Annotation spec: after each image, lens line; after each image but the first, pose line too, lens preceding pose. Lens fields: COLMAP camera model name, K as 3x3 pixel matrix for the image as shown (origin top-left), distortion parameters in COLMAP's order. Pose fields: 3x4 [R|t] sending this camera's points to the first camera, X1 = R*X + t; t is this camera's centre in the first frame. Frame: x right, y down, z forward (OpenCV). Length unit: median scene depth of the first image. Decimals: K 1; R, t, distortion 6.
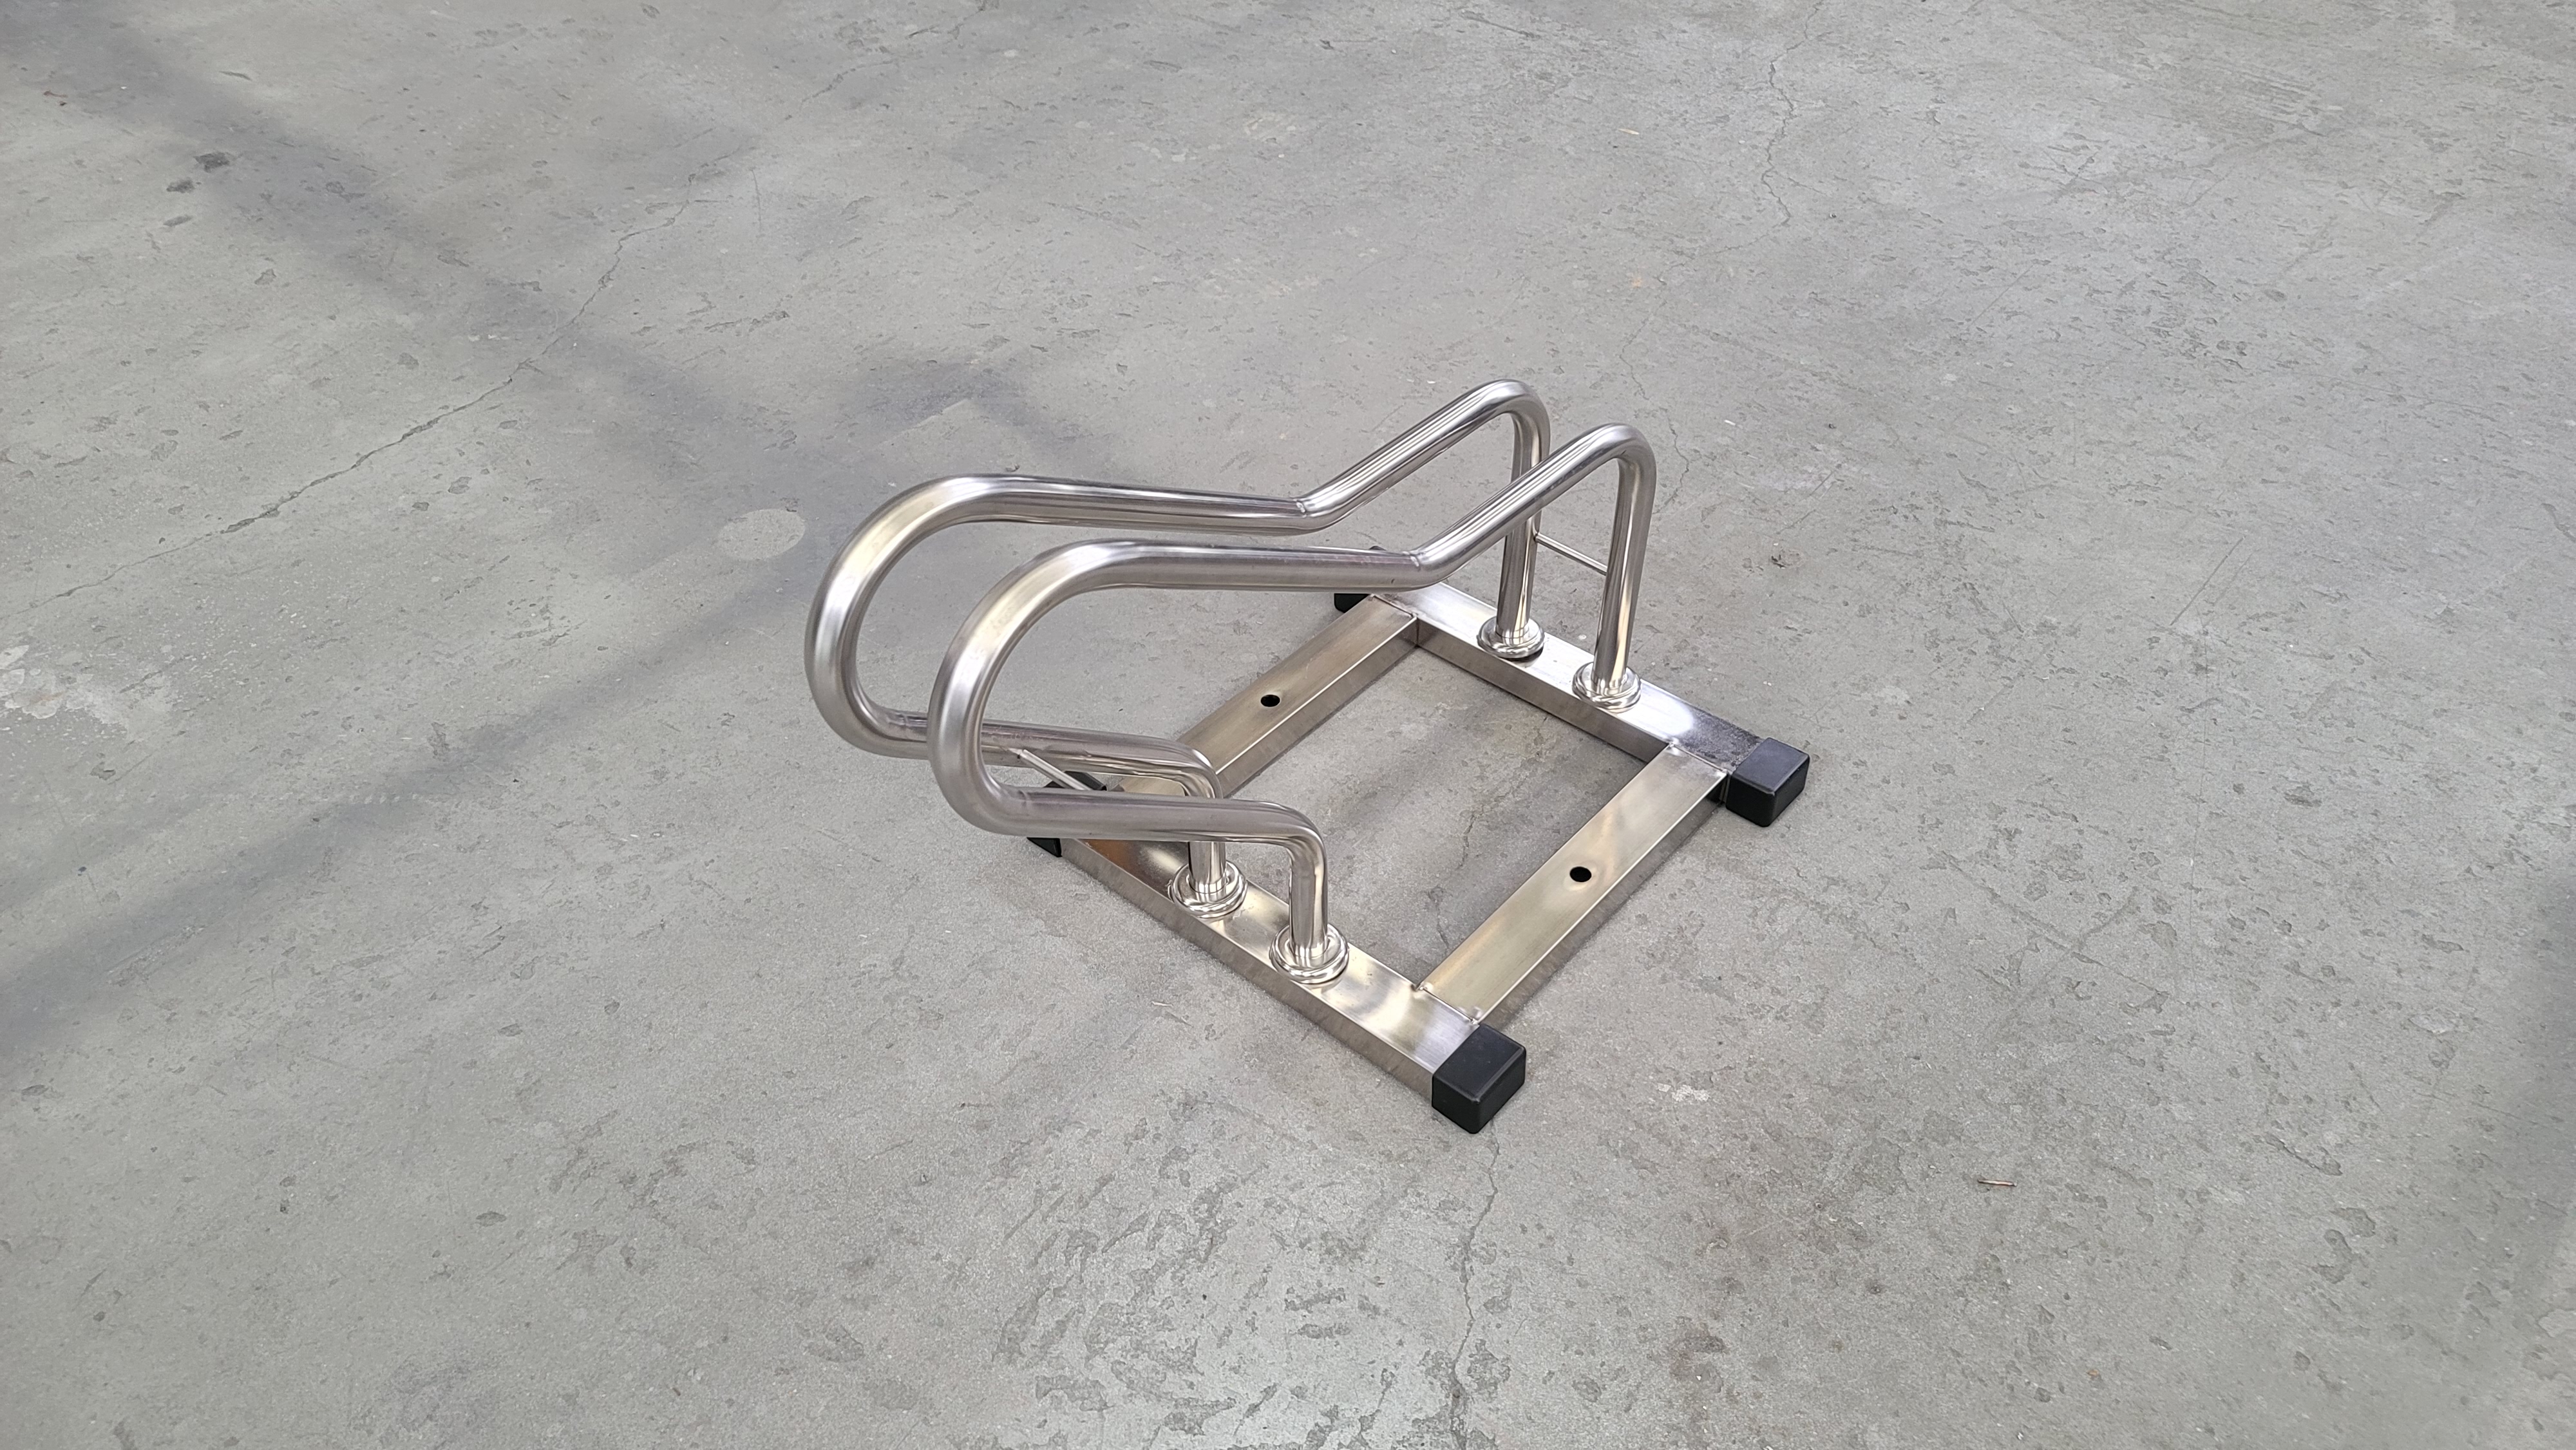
lens RADIAL K [[1884.8, 0, 1300.1], [0, 1884.8, 709.9], [0, 0, 1]] dist [0.070077, -0.049281]
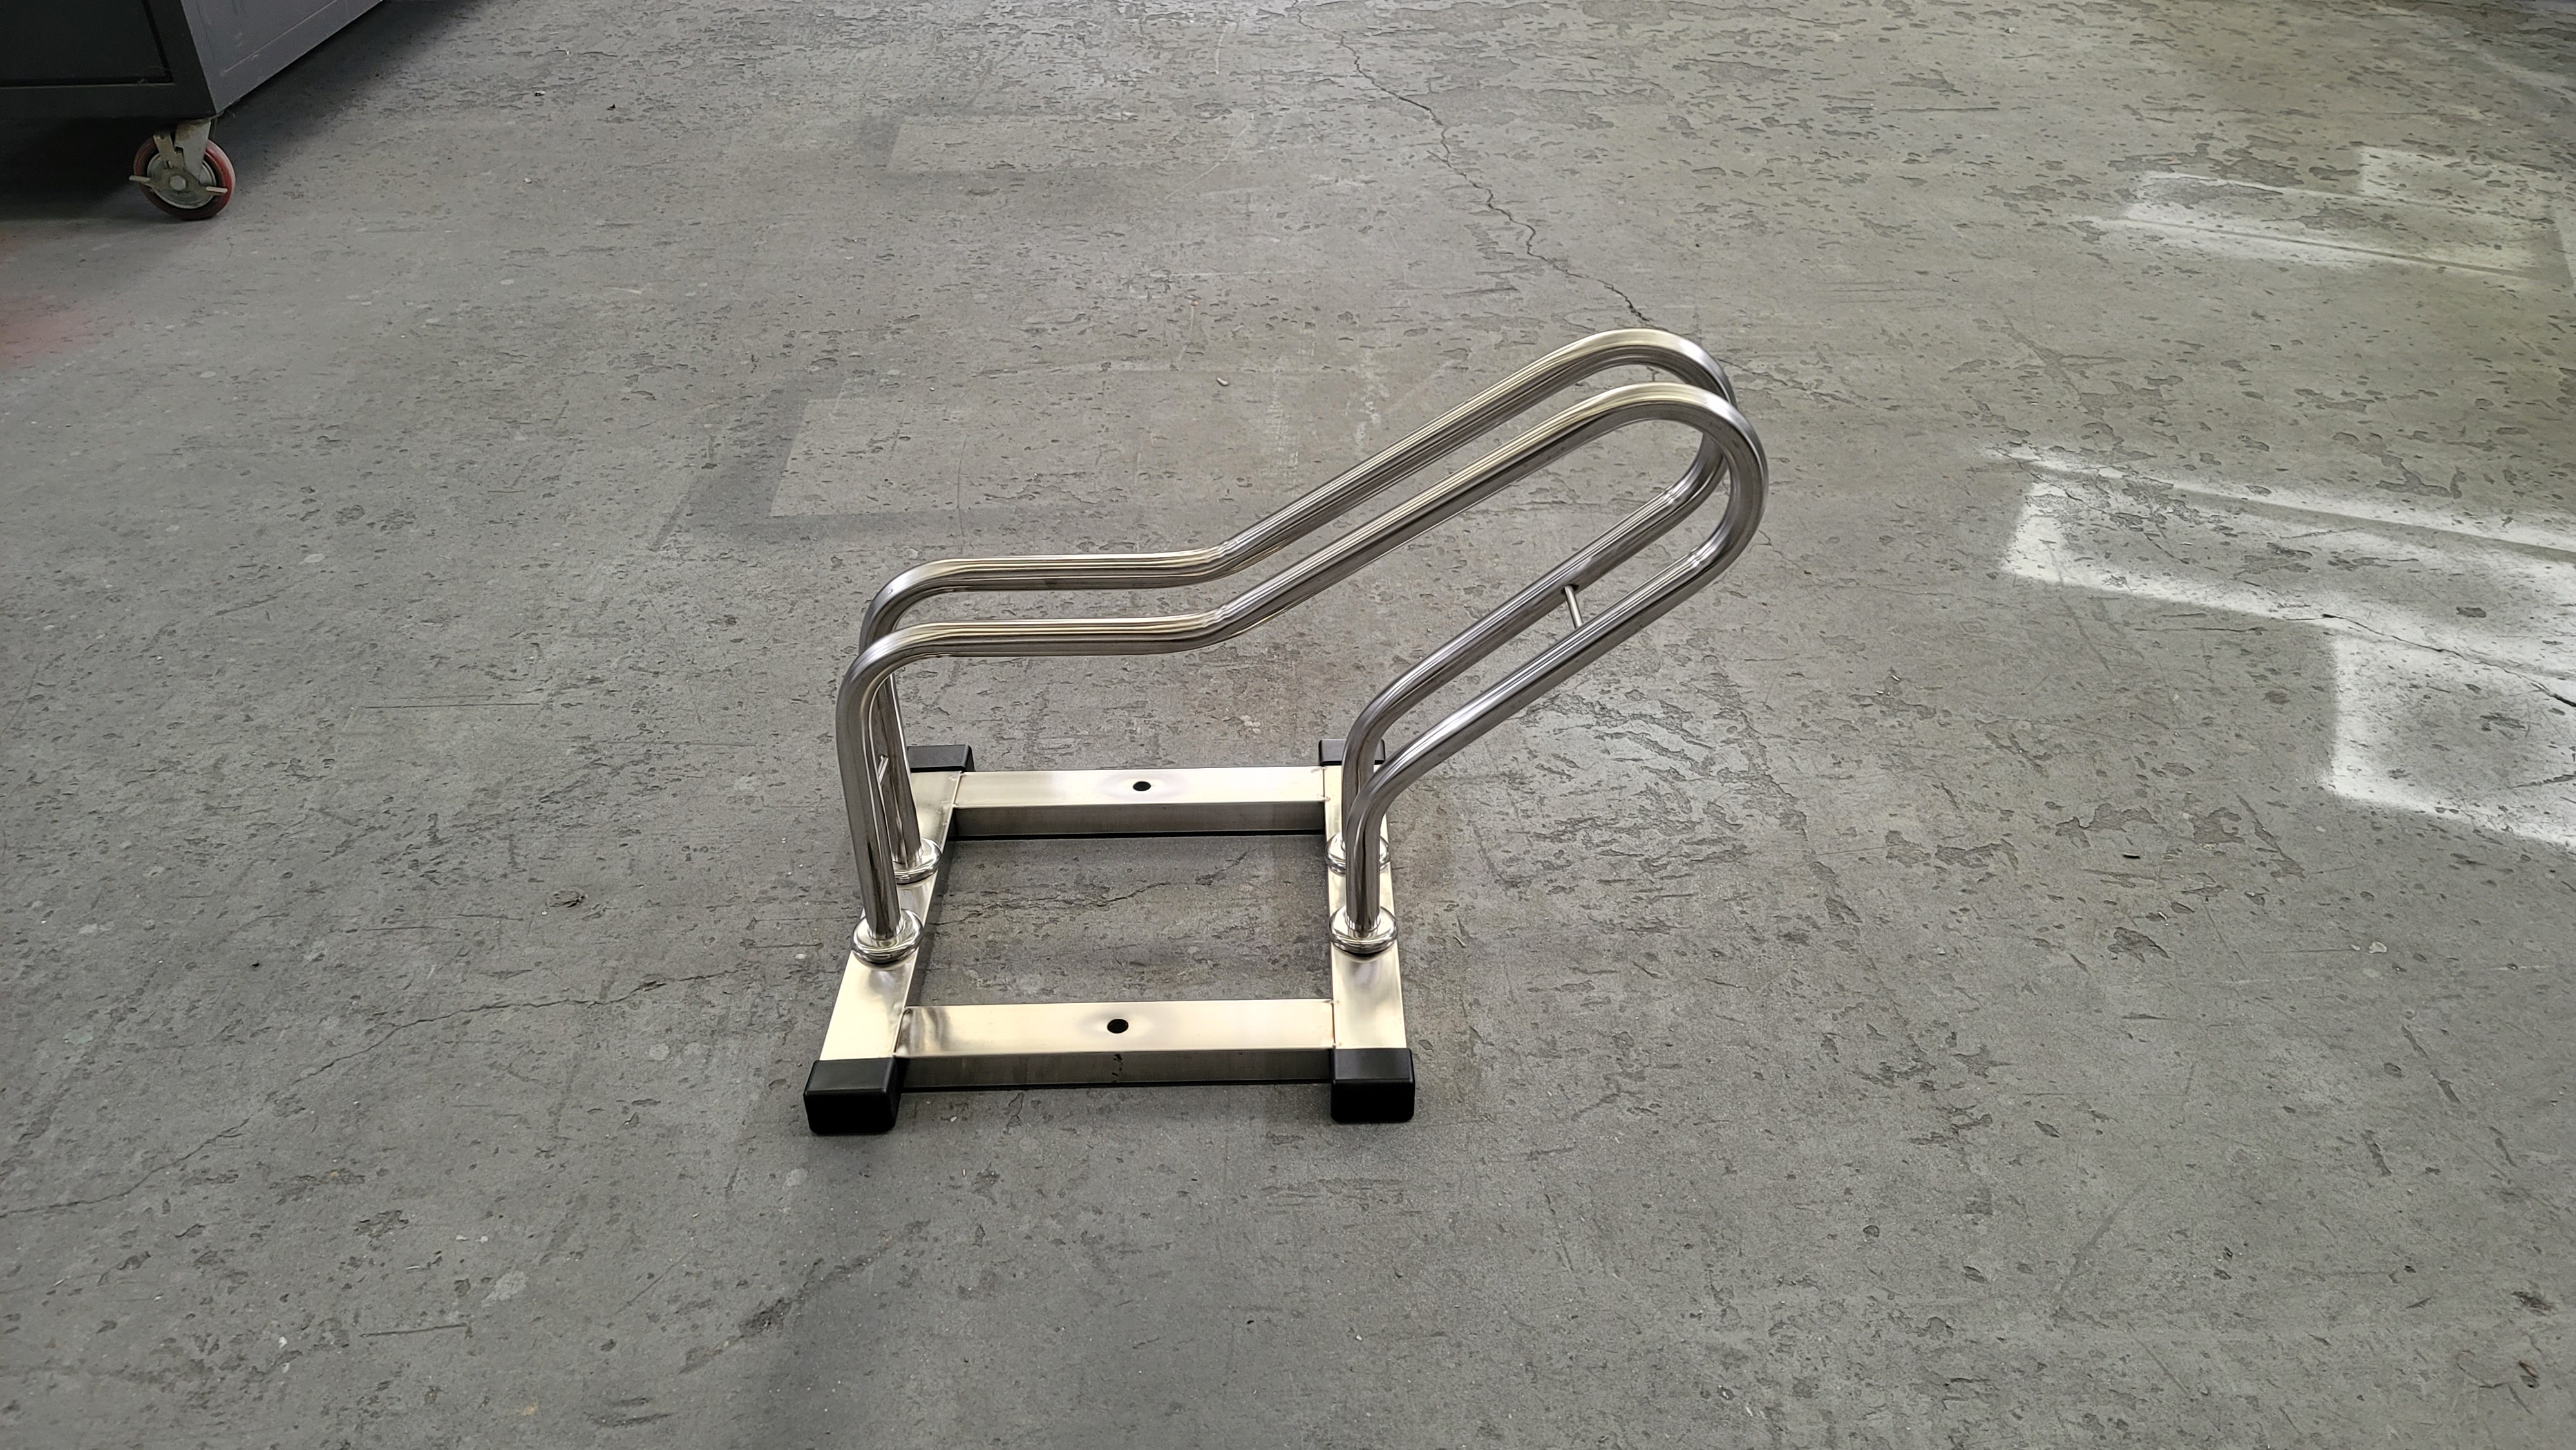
lens RADIAL K [[1884.8, 0, 1316.4], [0, 1884.8, 712.8], [0, 0, 1]] dist [0.070077, -0.049281]
pose [[-0.669926, -0.385683, 0.634388, -0.660947], [0.507235, 0.386187, 0.770437, -0.790359], [-0.542136, 0.837919, -0.063085, 0.970464]]
